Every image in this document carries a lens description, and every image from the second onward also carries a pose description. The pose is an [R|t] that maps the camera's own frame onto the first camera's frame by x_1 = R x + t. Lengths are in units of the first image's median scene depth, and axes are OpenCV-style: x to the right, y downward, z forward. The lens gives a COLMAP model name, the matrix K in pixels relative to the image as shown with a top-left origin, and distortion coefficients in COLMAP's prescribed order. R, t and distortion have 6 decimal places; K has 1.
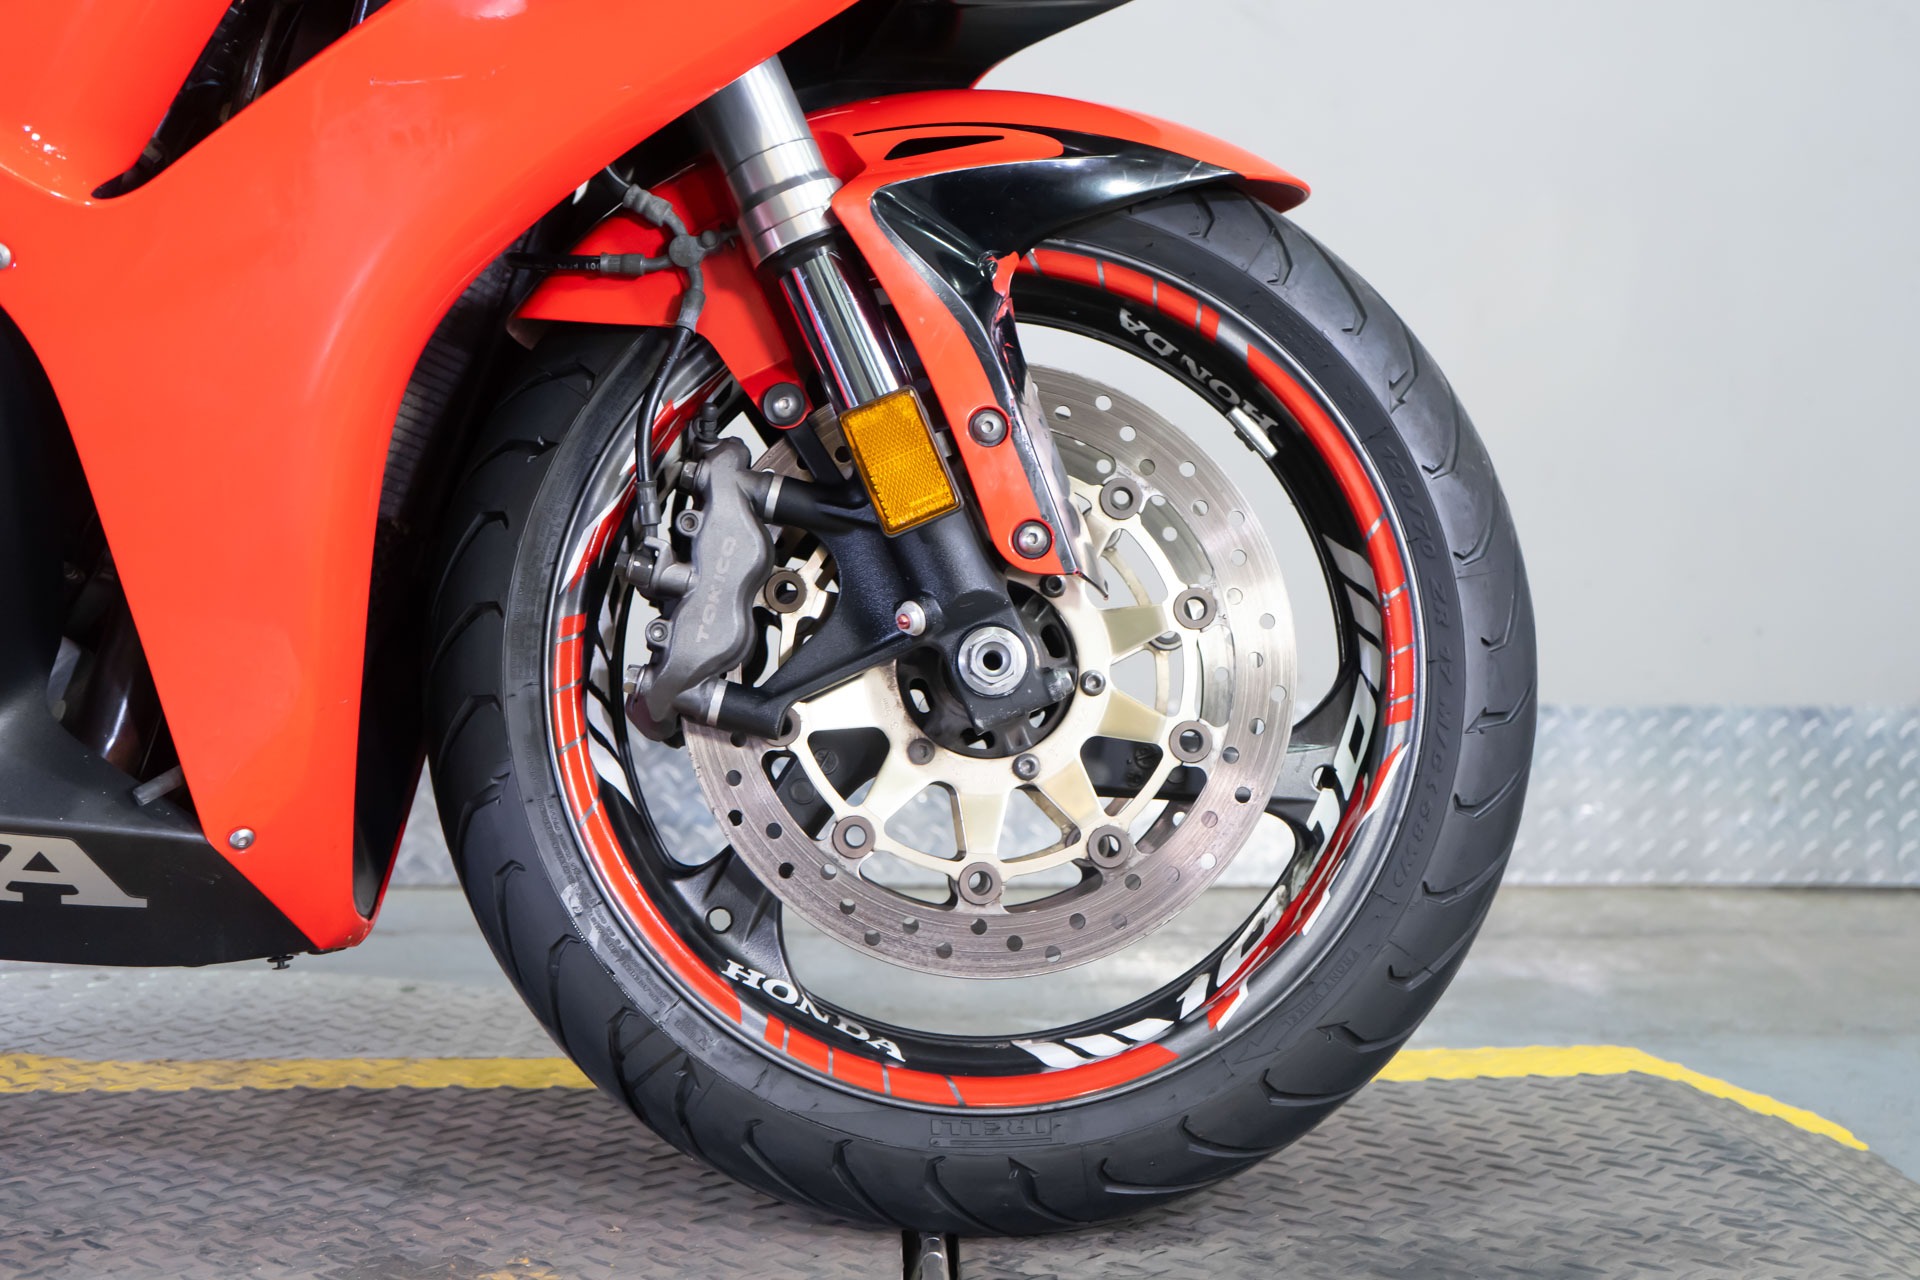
lens RADIAL K [[2750.5, 0, 951.2], [0, 2750.5, 626.8], [0, 0, 1]] dist [0.027535, 0.000000]
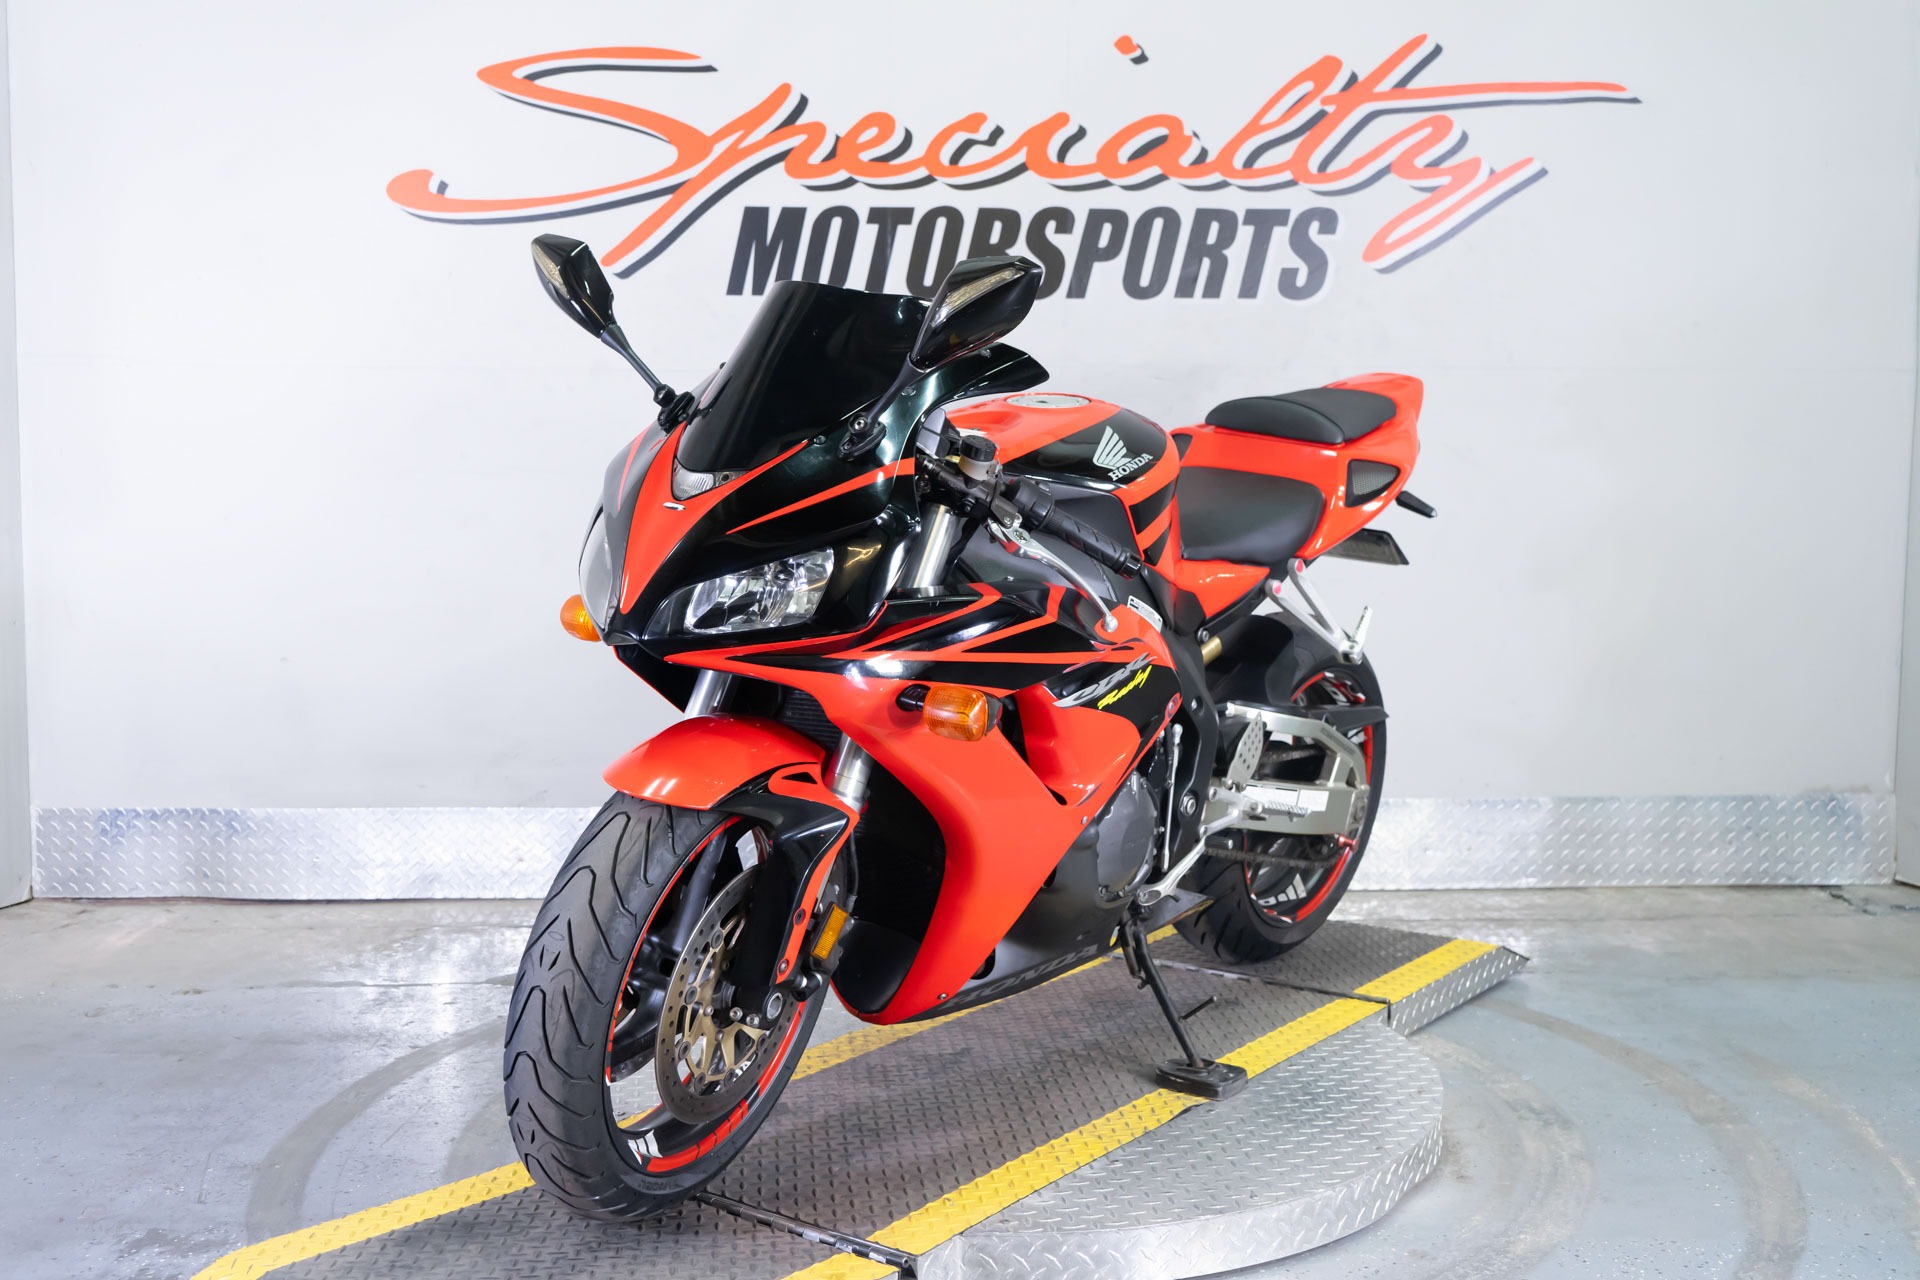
lens RADIAL K [[1927.5, 0, 963.9], [0, 1927.5, 629.3], [0, 0, 1]] dist [0.001770, 0.000000]
pose [[0.998417, -0.012400, -0.054852, -0.176047], [0.013203, 0.999811, 0.014300, -0.119886], [0.054665, -0.015001, 0.998392, -0.418476]]
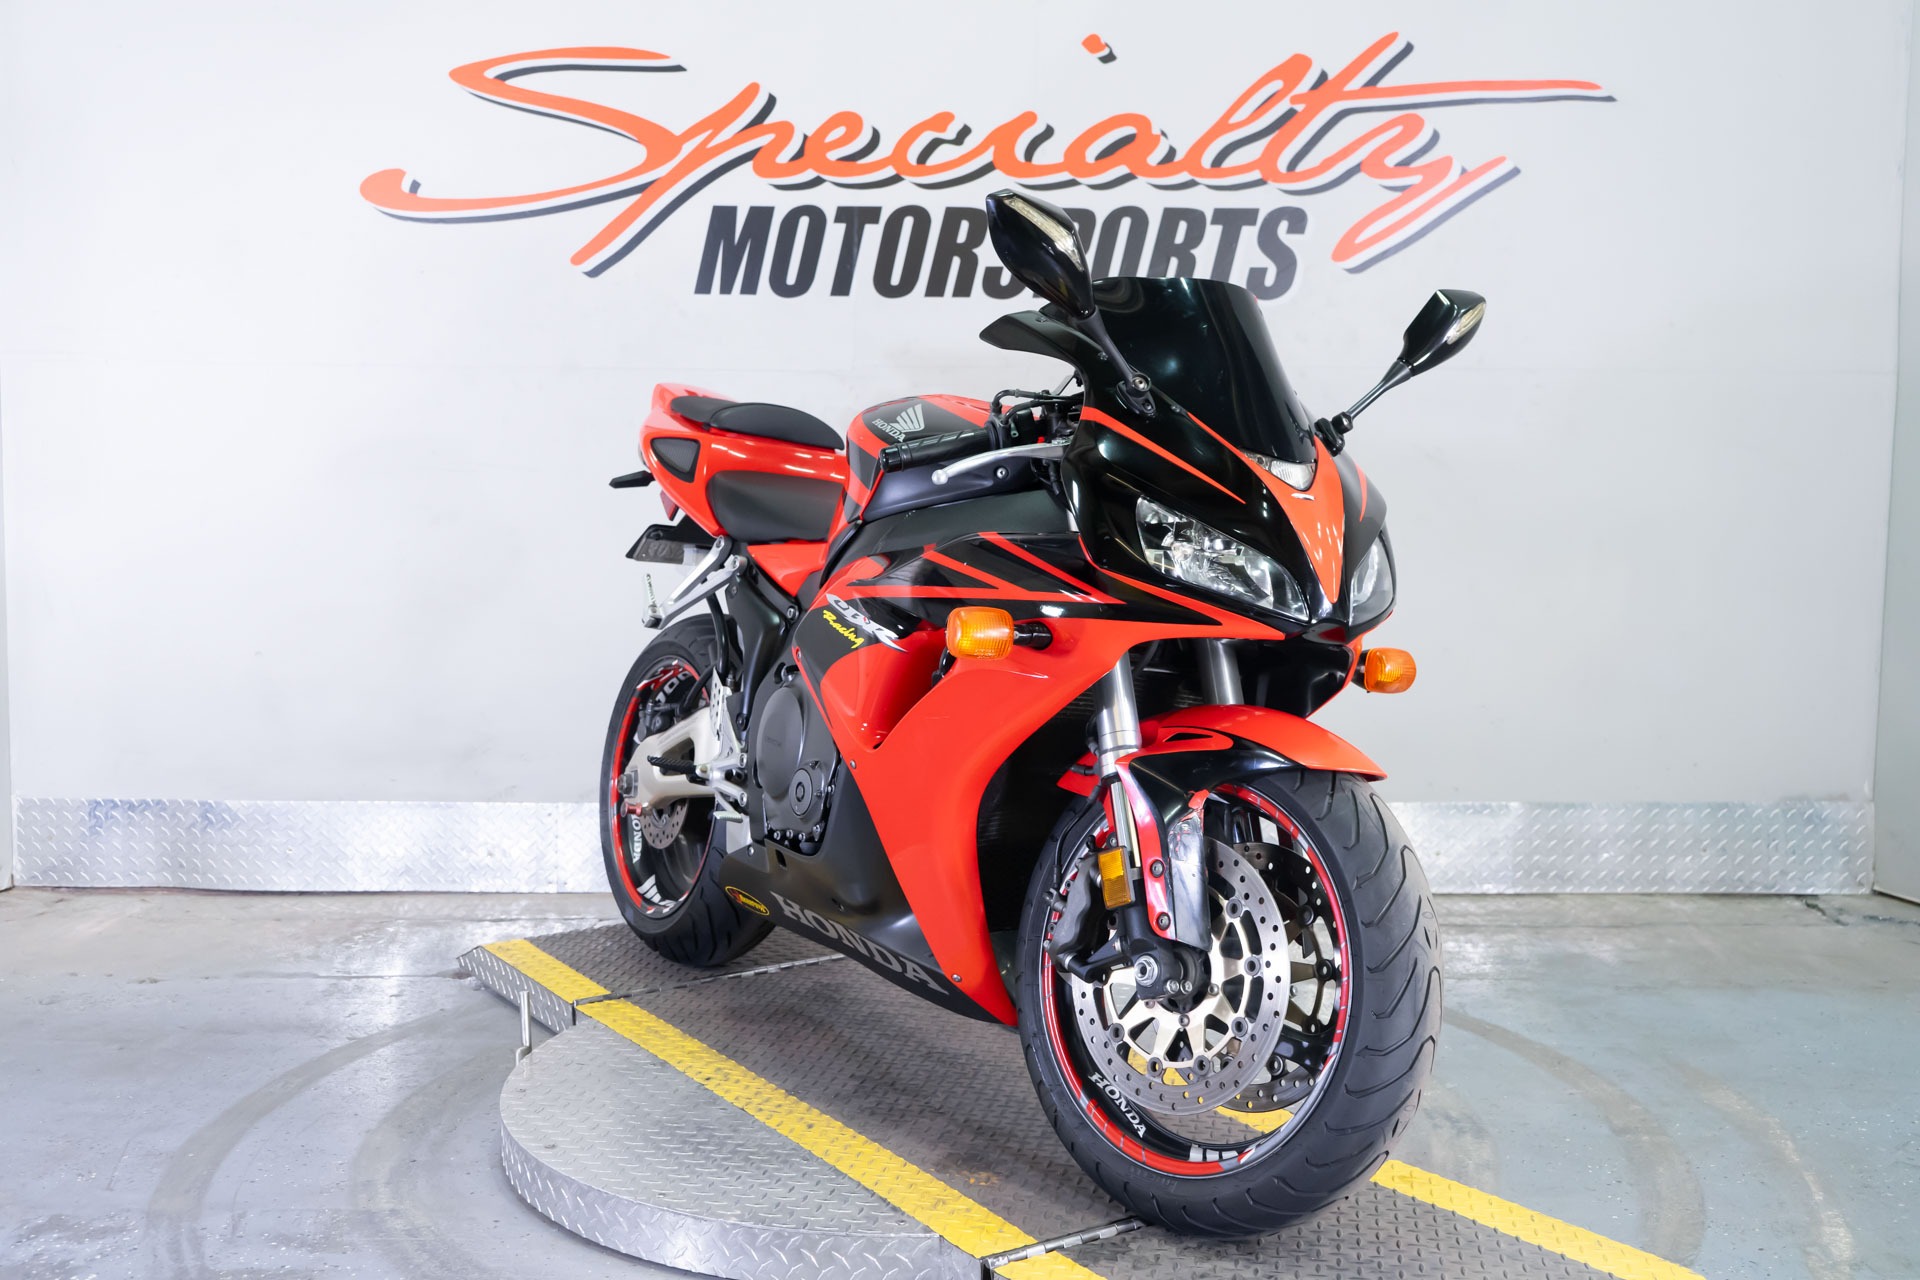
lens RADIAL K [[1927.5, 0, 963.0], [0, 1927.5, 630.5], [0, 0, 1]] dist [0.001770, 0.000000]
pose [[0.996208, -0.005027, -0.086862, -0.107326], [0.006417, 0.999856, 0.015736, -0.120343], [0.086770, -0.016233, 0.996096, -0.413570]]
